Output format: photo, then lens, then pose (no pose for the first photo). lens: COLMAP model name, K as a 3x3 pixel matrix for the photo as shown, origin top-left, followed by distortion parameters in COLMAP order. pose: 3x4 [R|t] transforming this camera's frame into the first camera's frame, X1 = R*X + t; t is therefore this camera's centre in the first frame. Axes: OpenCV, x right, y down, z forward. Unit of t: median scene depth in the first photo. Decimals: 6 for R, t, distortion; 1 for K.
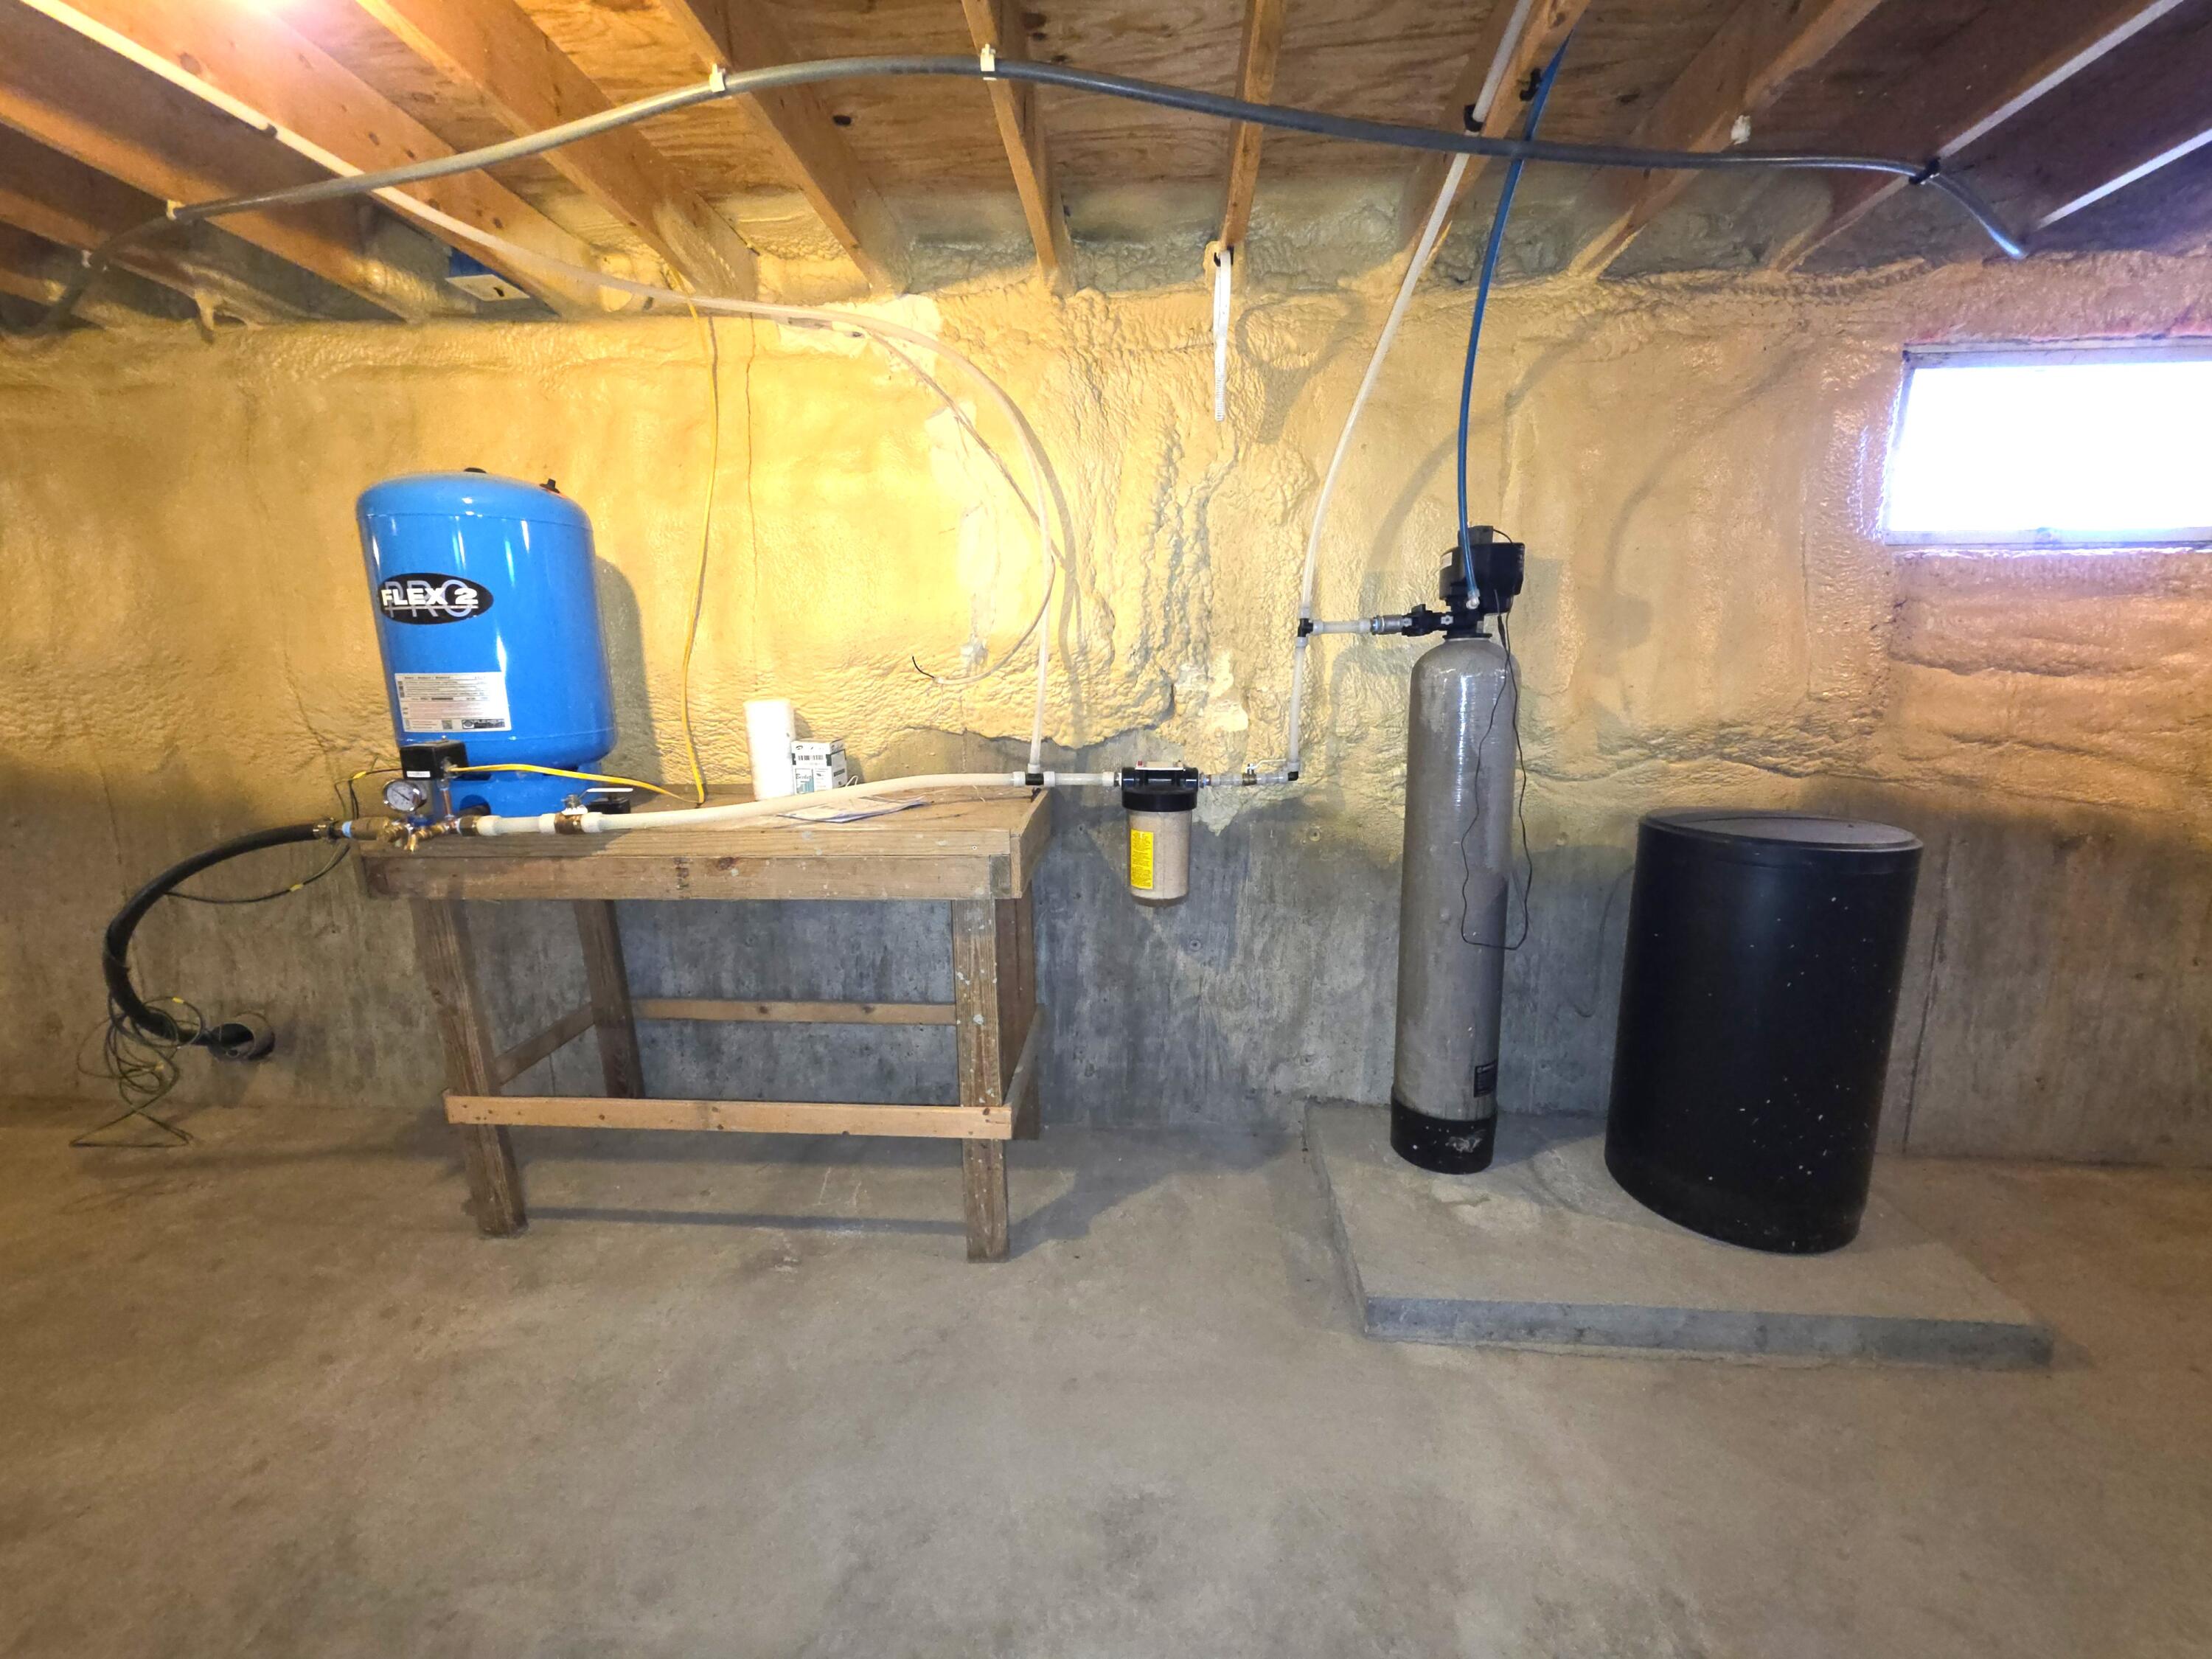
lens RADIAL K [[881.8, 0, 1100.6], [0, 881.8, 837.4], [0, 0, 1]] dist [0.003472, -0.000354]
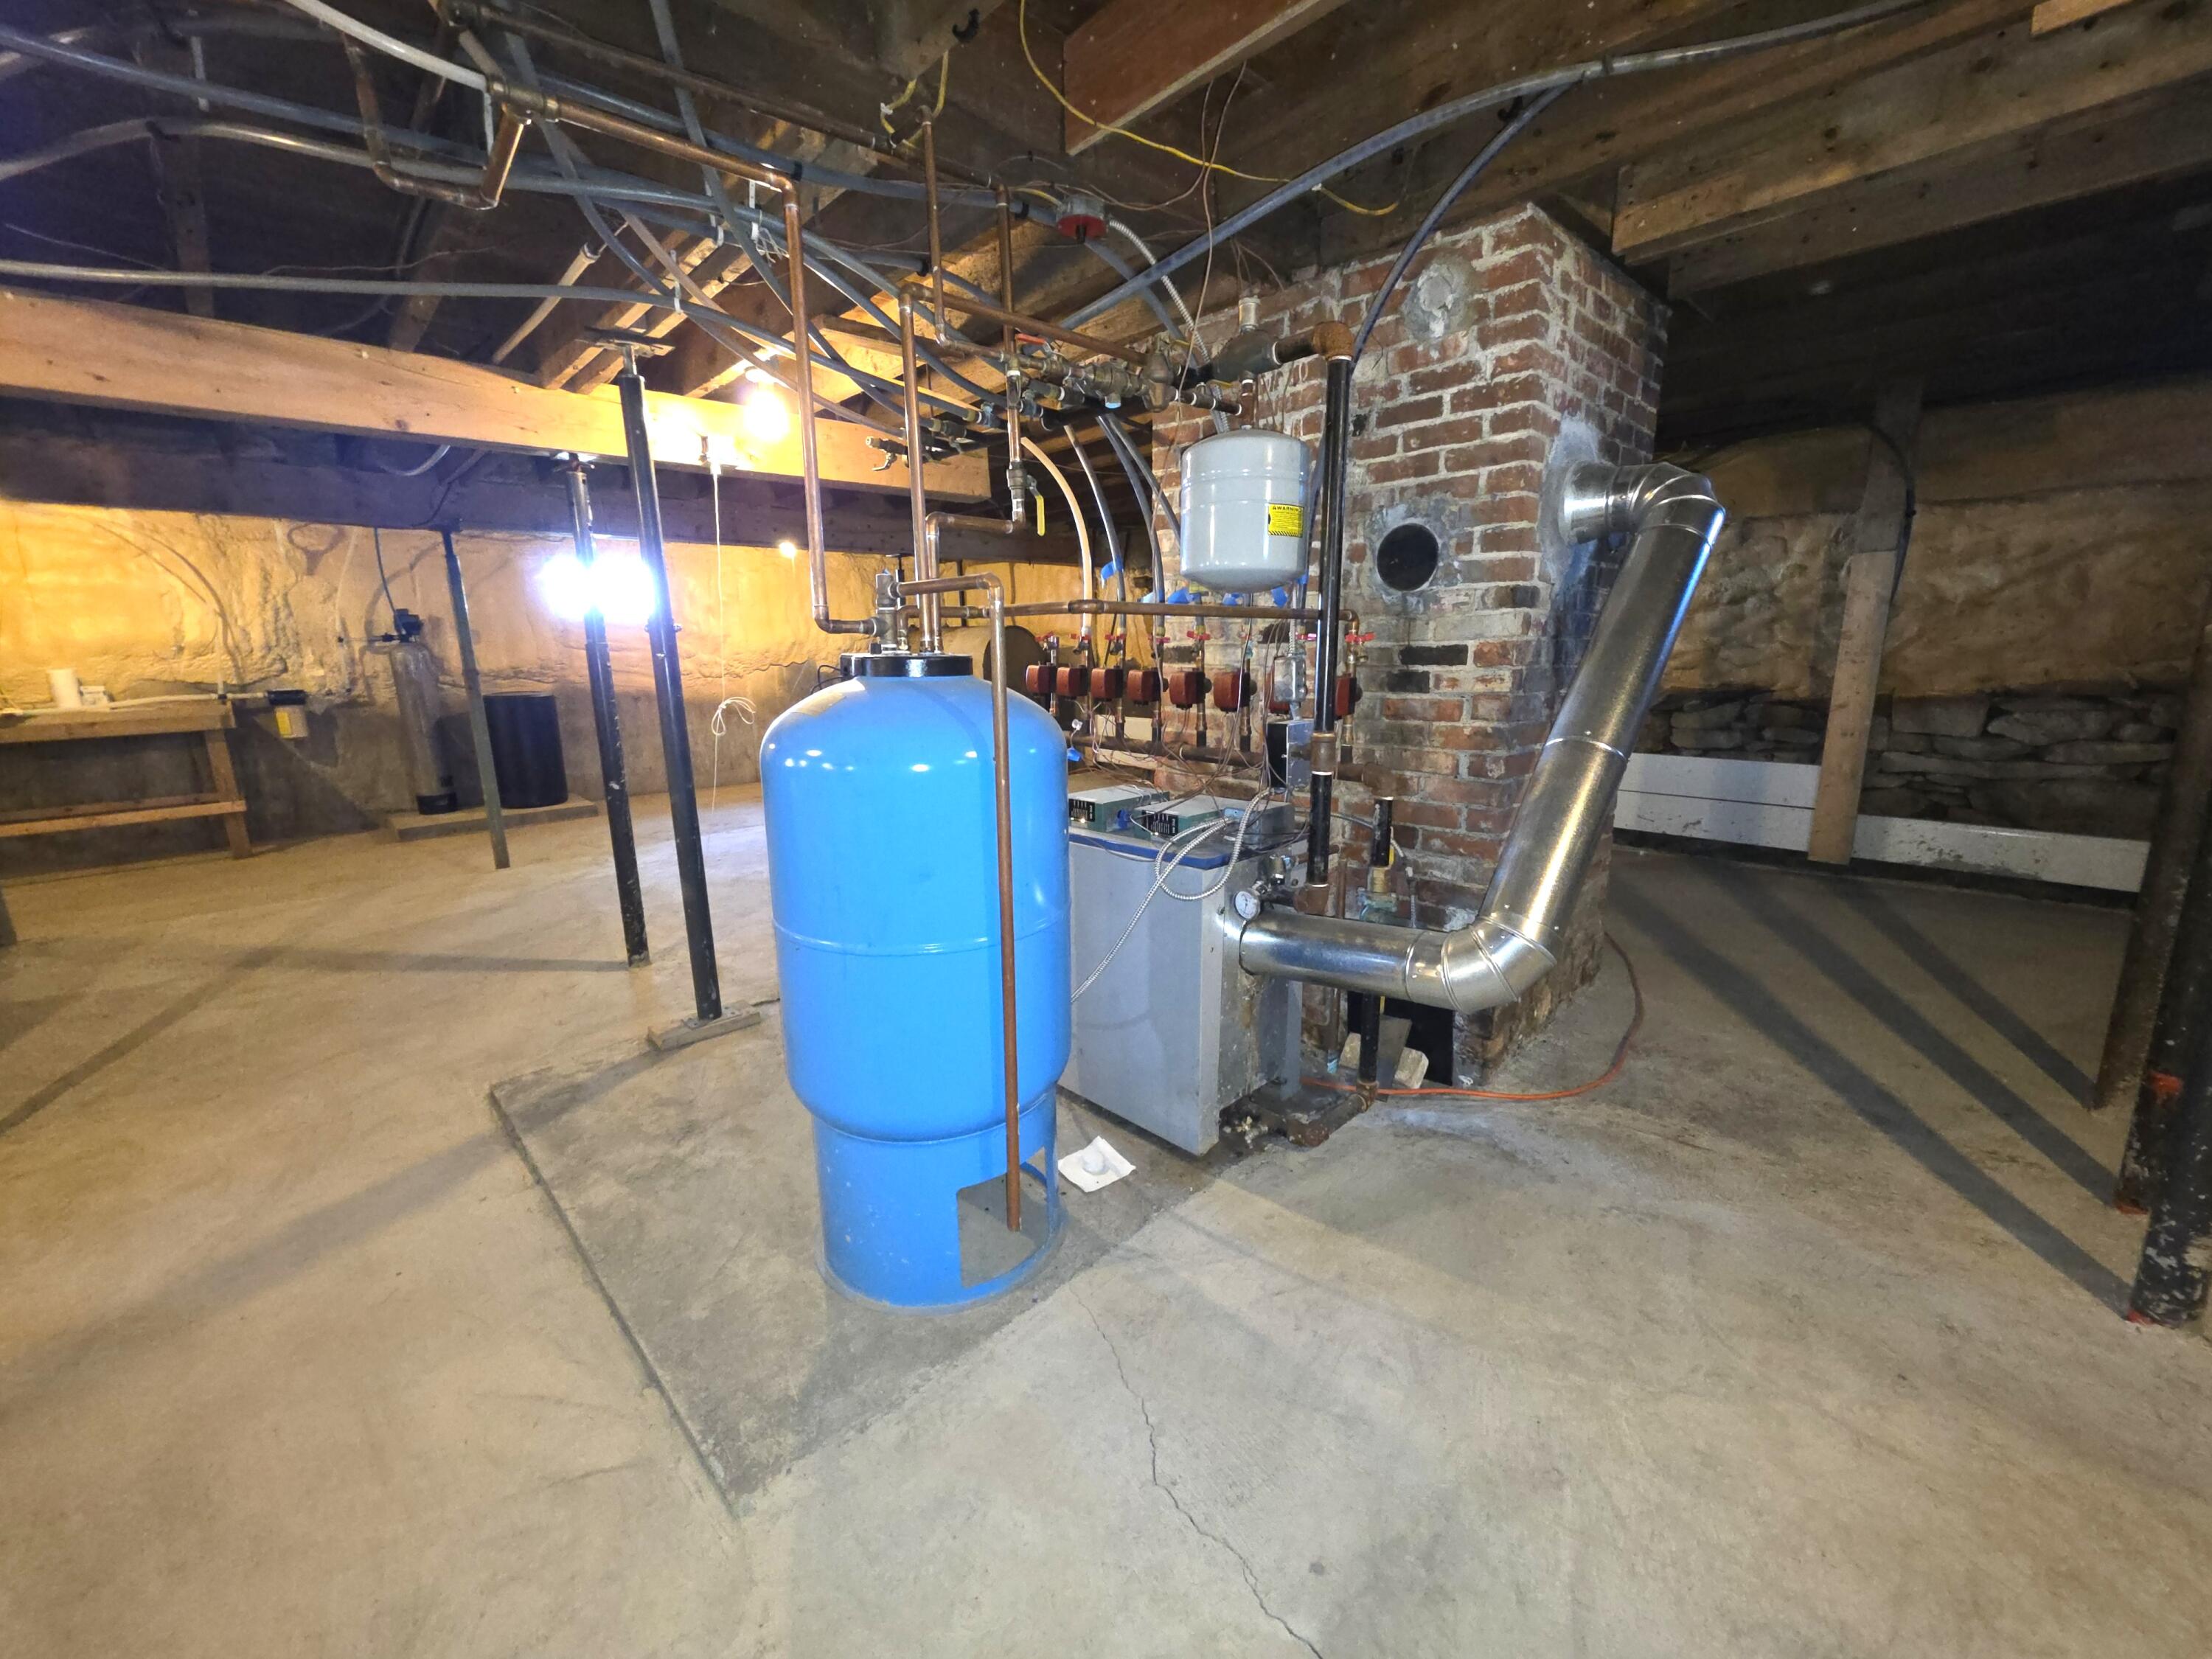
lens RADIAL K [[881.8, 0, 1108.7], [0, 881.8, 827.1], [0, 0, 1]] dist [0.003472, -0.000354]
pose [[0.675776, -0.158482, 0.719868, -0.250583], [0.139487, 0.986462, 0.086231, 0.462720], [-0.723789, 0.042139, 0.688734, -2.738329]]
